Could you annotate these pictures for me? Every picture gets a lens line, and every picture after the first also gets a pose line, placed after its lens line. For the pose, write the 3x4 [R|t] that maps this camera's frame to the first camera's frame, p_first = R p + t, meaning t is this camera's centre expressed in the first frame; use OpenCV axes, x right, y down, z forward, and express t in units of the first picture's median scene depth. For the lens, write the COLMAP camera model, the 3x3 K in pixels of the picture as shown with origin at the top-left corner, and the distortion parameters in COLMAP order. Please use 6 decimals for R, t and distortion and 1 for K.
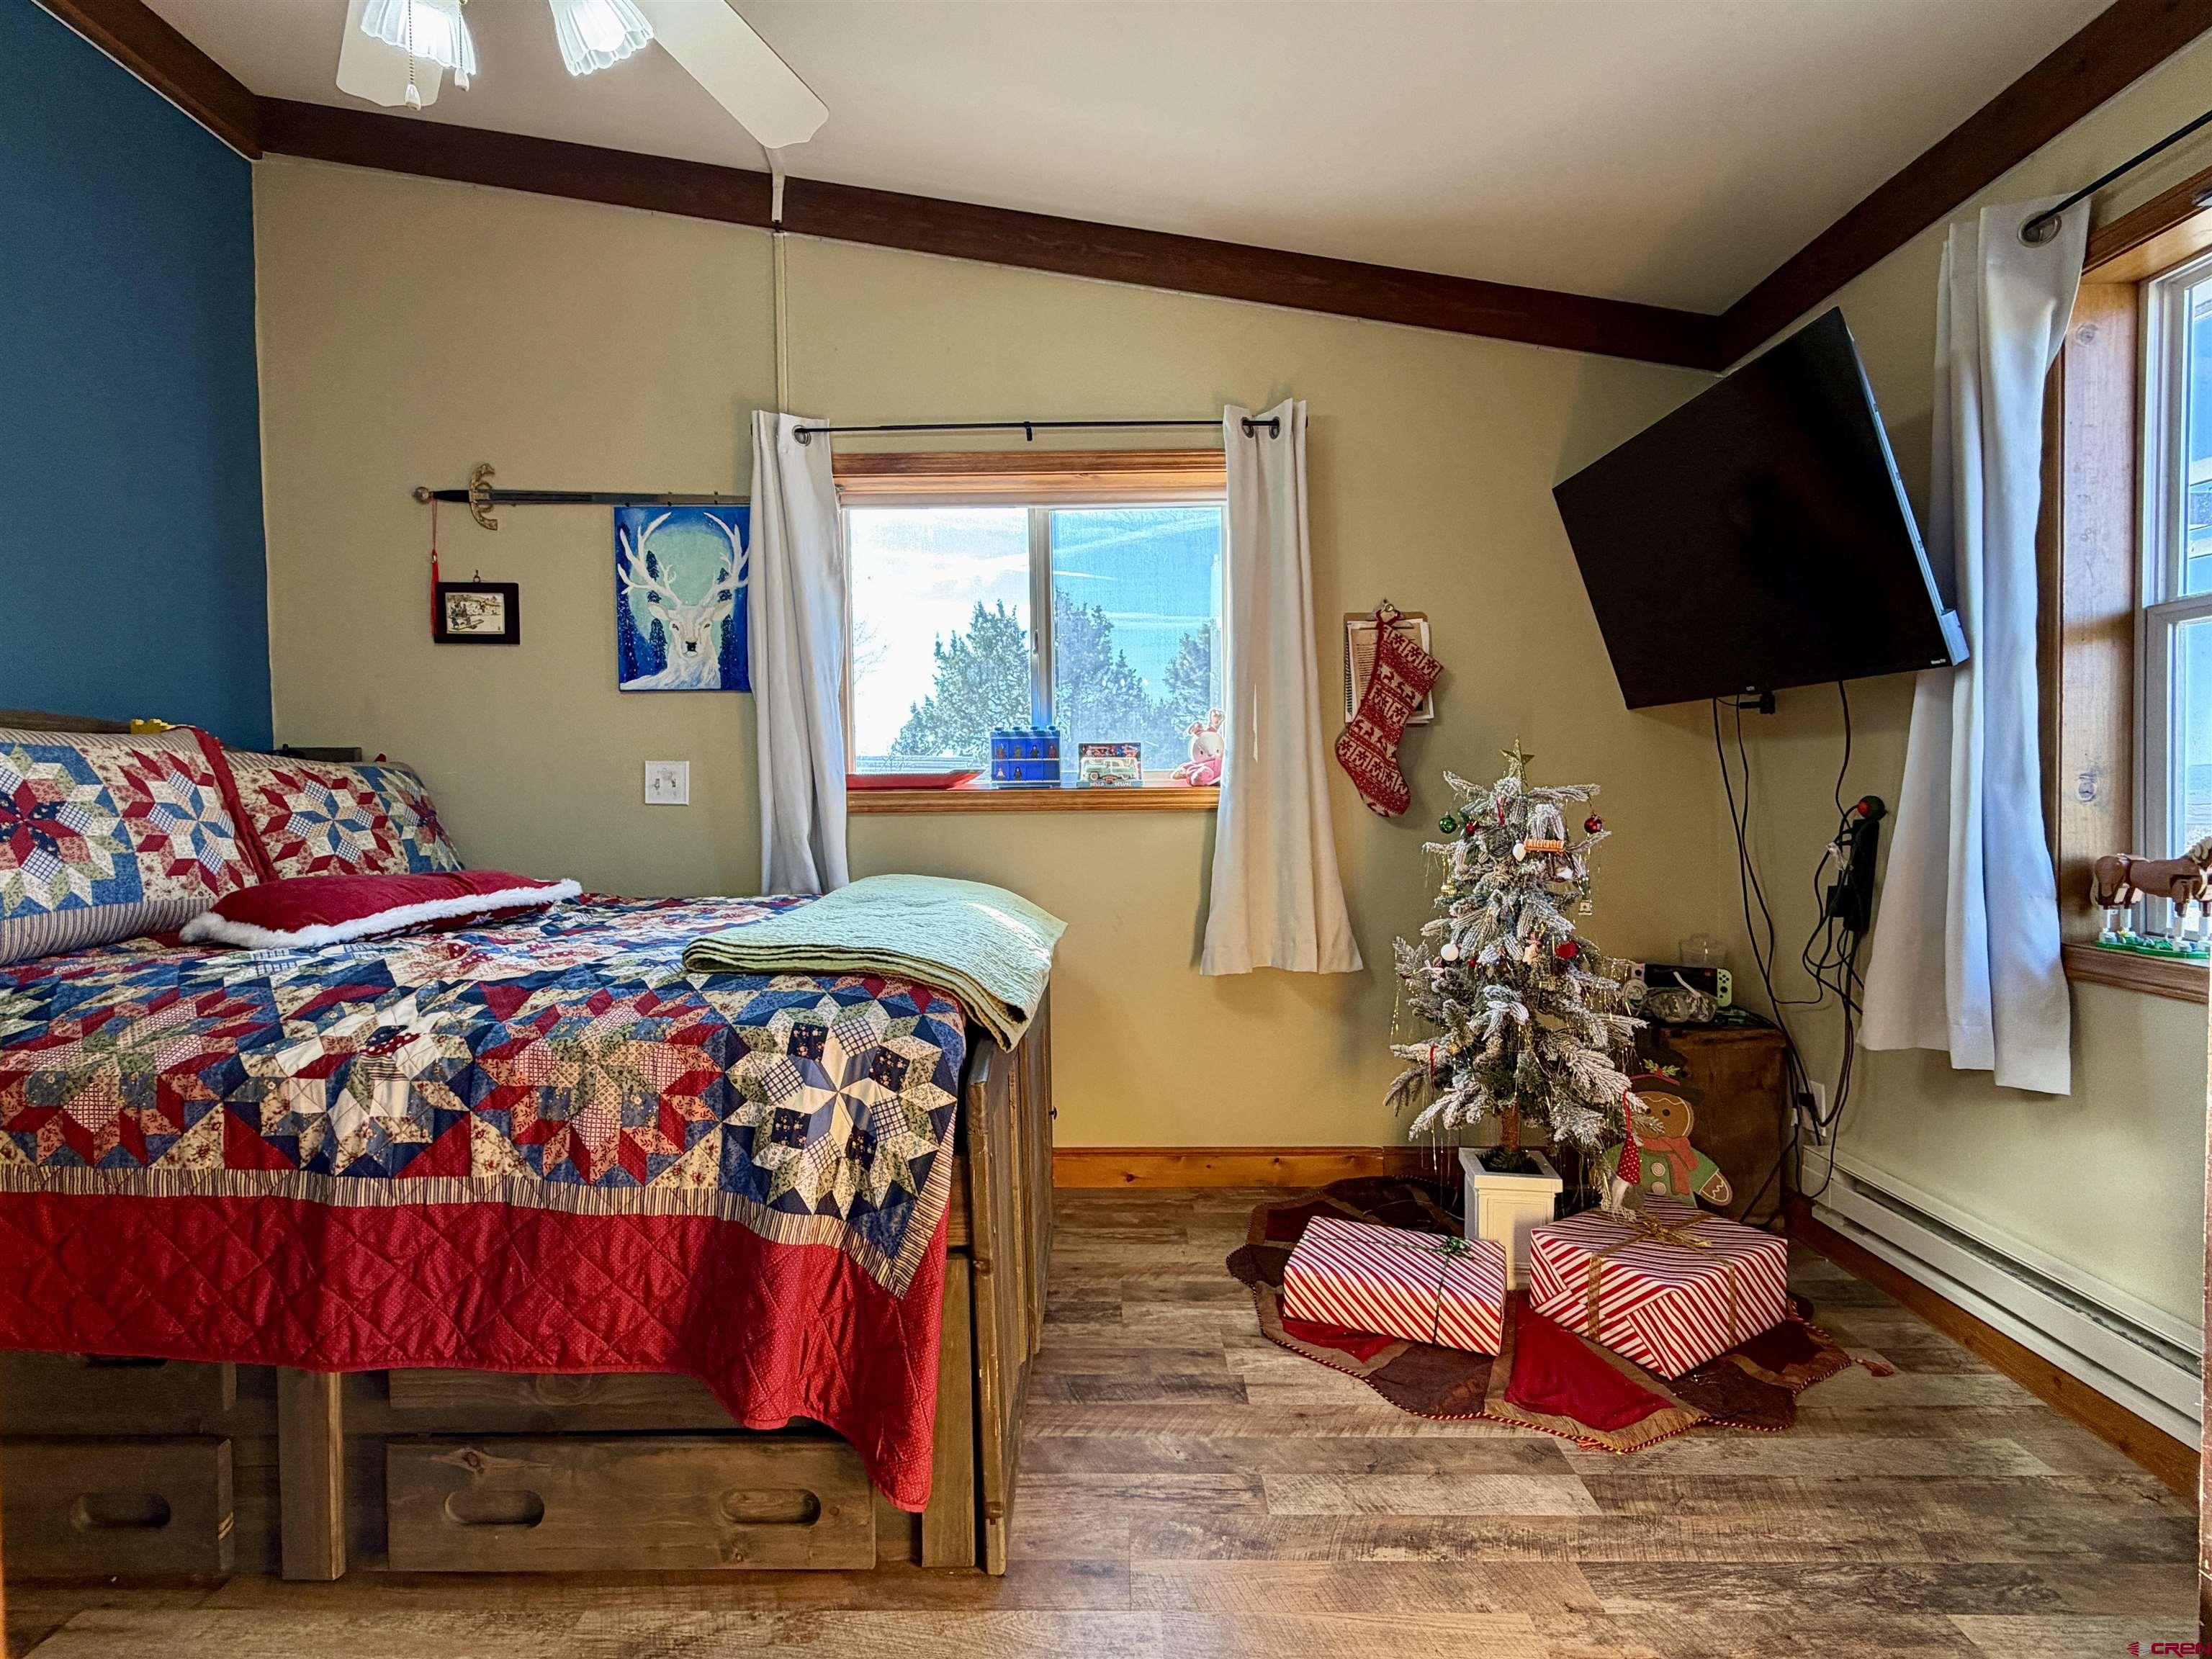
lens RADIAL K [[1051.0, 0, 1102.8], [0, 1051.0, 826.8], [0, 0, 1]] dist [0.004854, -0.000870]
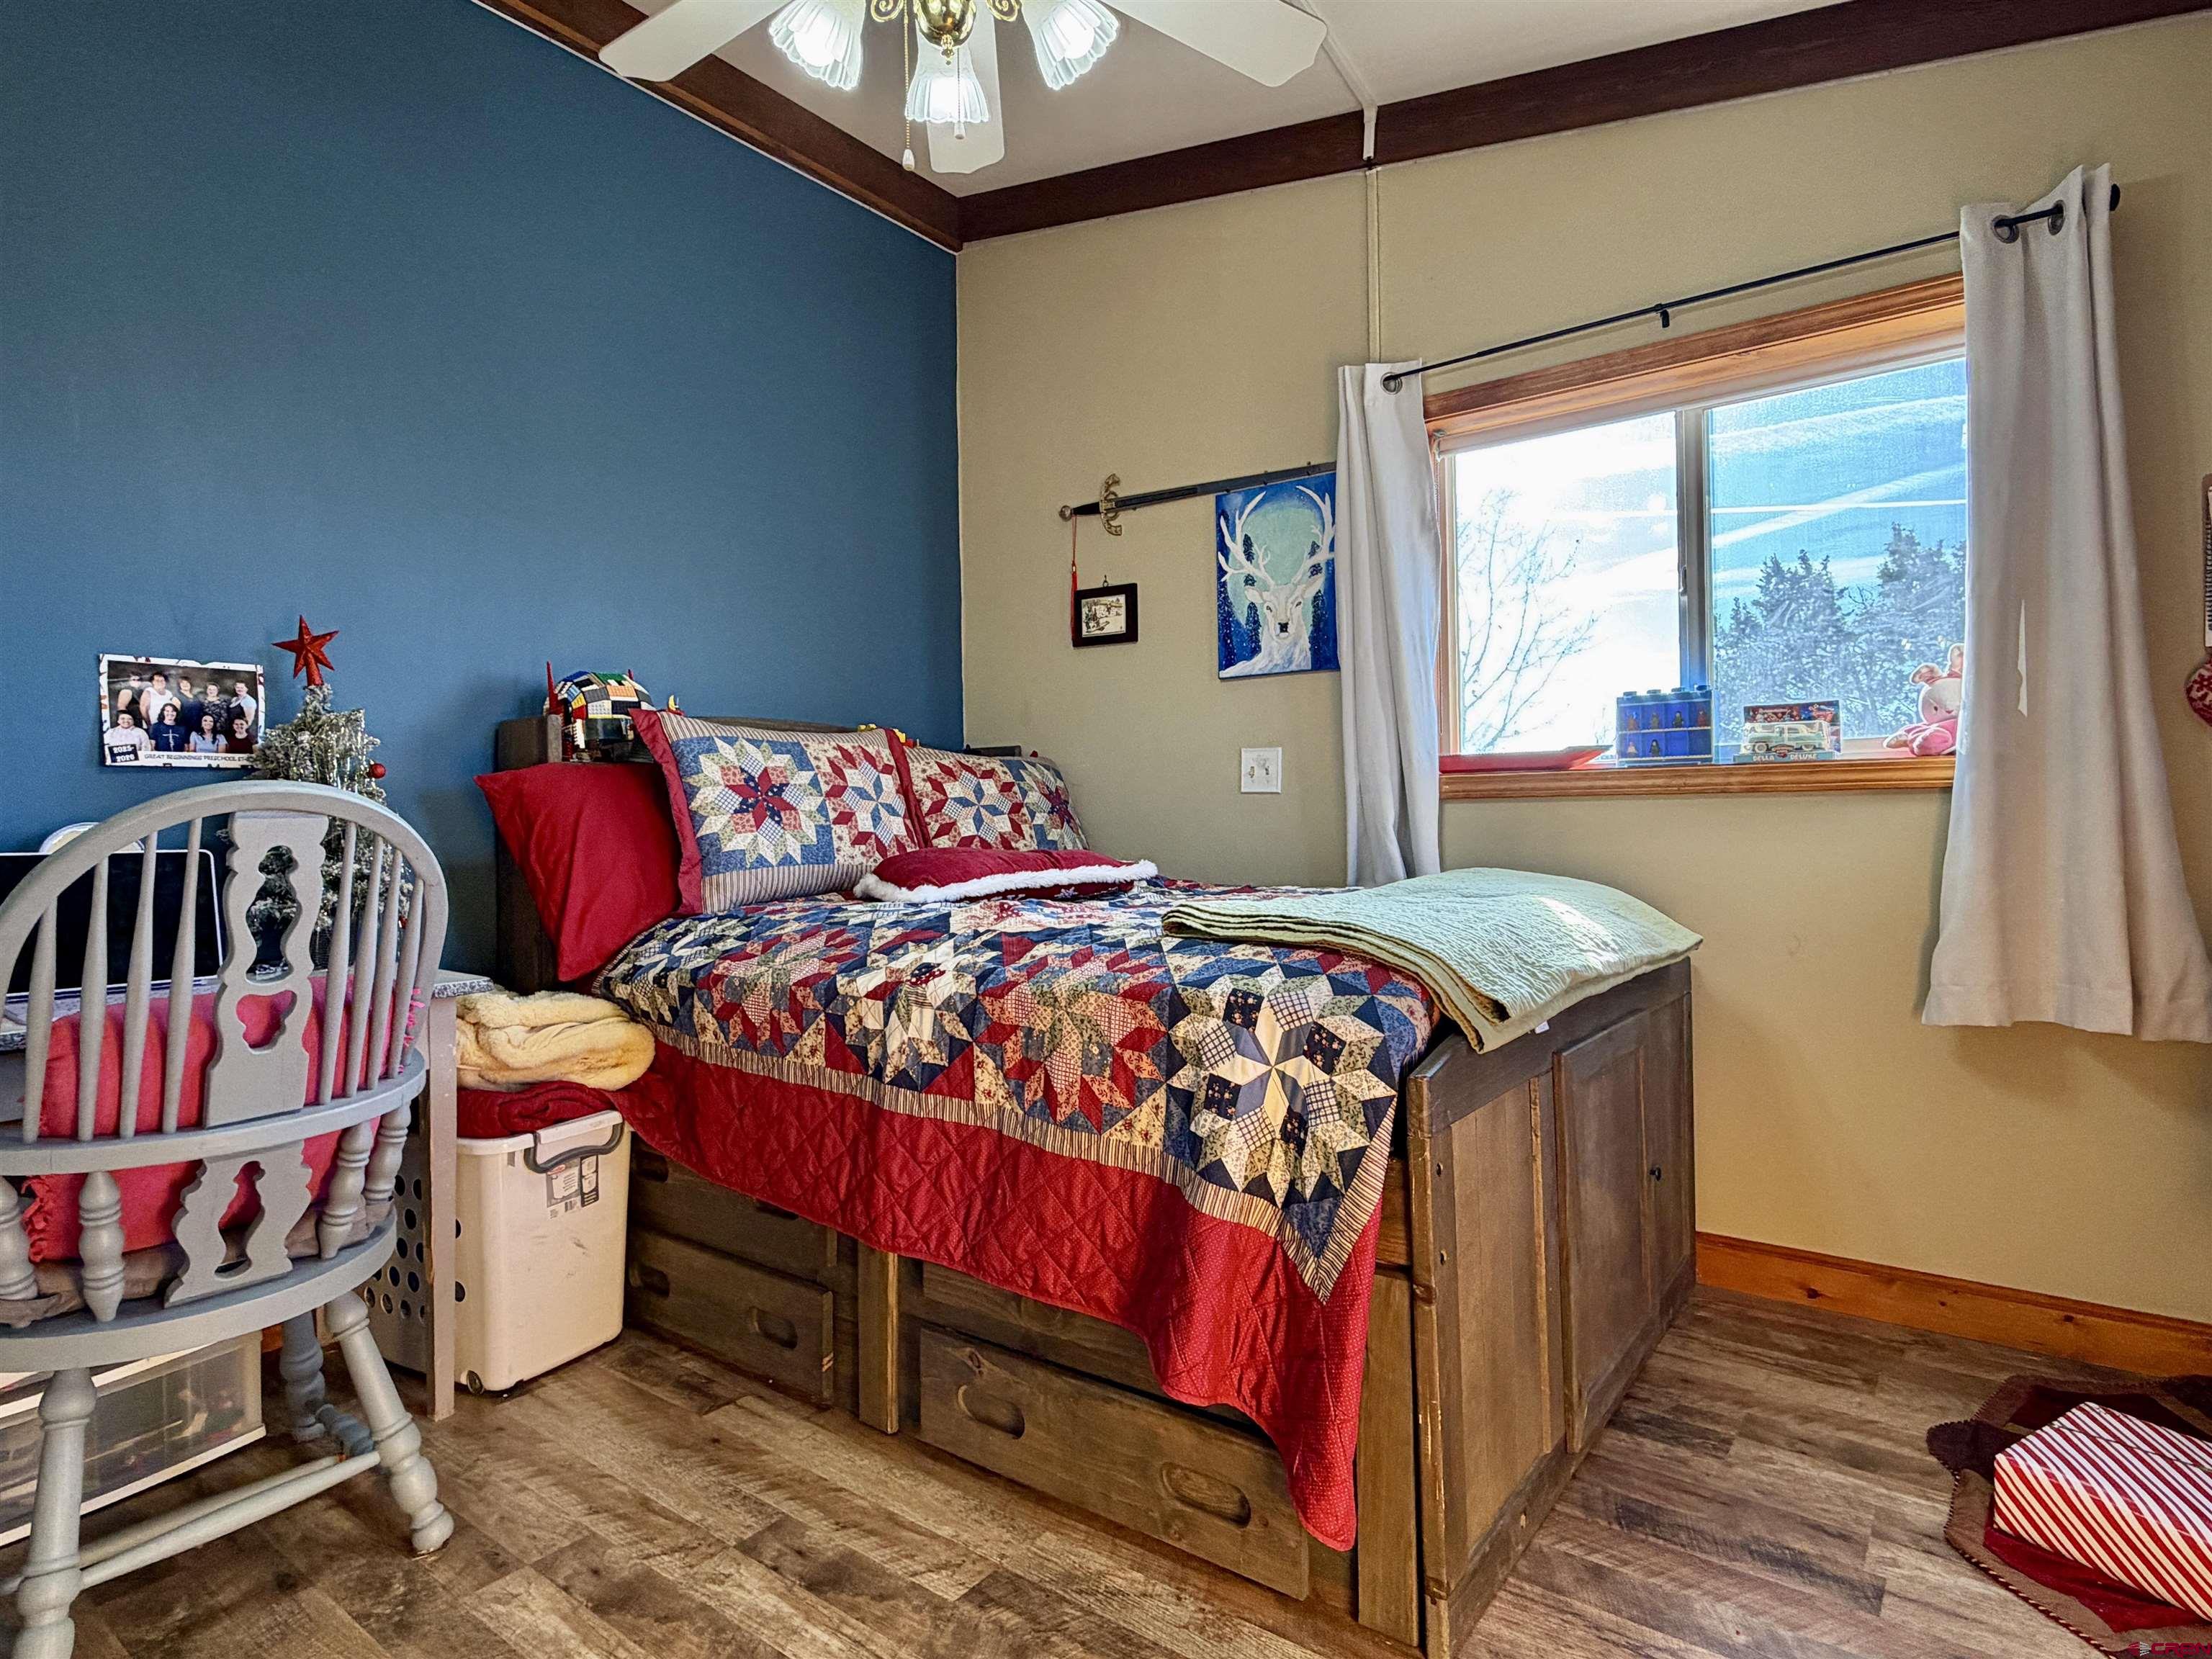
lens RADIAL K [[1206.8, 0, 1109.6], [0, 1206.8, 823.6], [0, 0, 1]] dist [0.006960, -0.000329]
pose [[0.804887, 0.000295, -0.593428, 0.184486], [-0.013707, 0.999742, -0.018093, 0.040280], [0.593269, 0.022697, 0.804684, 0.034797]]
